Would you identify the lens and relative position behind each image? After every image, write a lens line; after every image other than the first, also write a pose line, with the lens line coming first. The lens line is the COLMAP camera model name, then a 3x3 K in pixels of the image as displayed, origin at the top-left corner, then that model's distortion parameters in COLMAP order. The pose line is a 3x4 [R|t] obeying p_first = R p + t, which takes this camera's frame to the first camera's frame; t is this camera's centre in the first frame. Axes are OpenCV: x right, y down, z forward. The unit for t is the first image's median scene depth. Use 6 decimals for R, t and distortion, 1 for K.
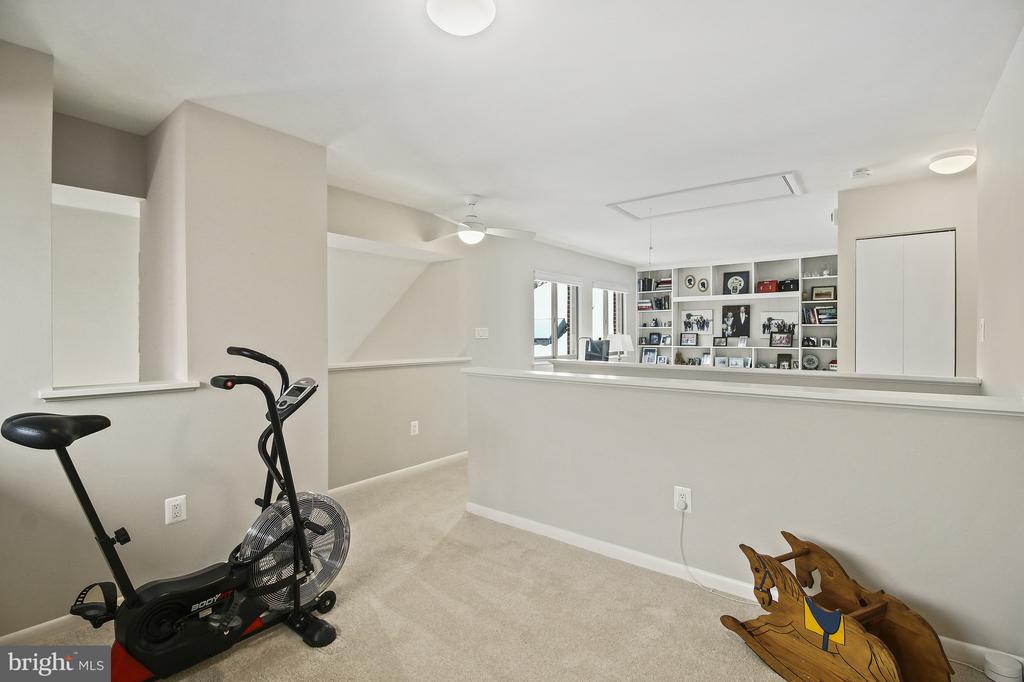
lens RADIAL K [[483.1, 0, 513.2], [0, 483.1, 339.2], [0, 0, 1]] dist [0.000214, 0.000027]
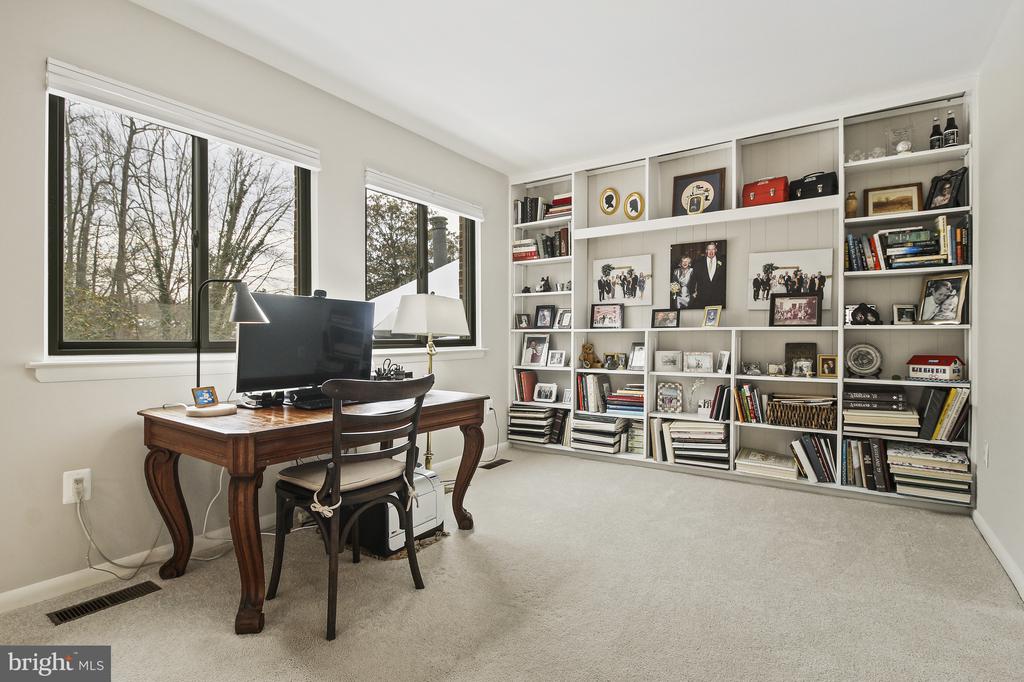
lens RADIAL K [[516.1, 0, 510.7], [0, 516.1, 342.1], [0, 0, 1]] dist [-0.002243, -0.000363]
pose [[0.997583, 0.002461, 0.069441, 0.243409], [-0.002634, 0.999994, 0.002396, 0.027846], [-0.069435, -0.002573, 0.997583, 0.508550]]
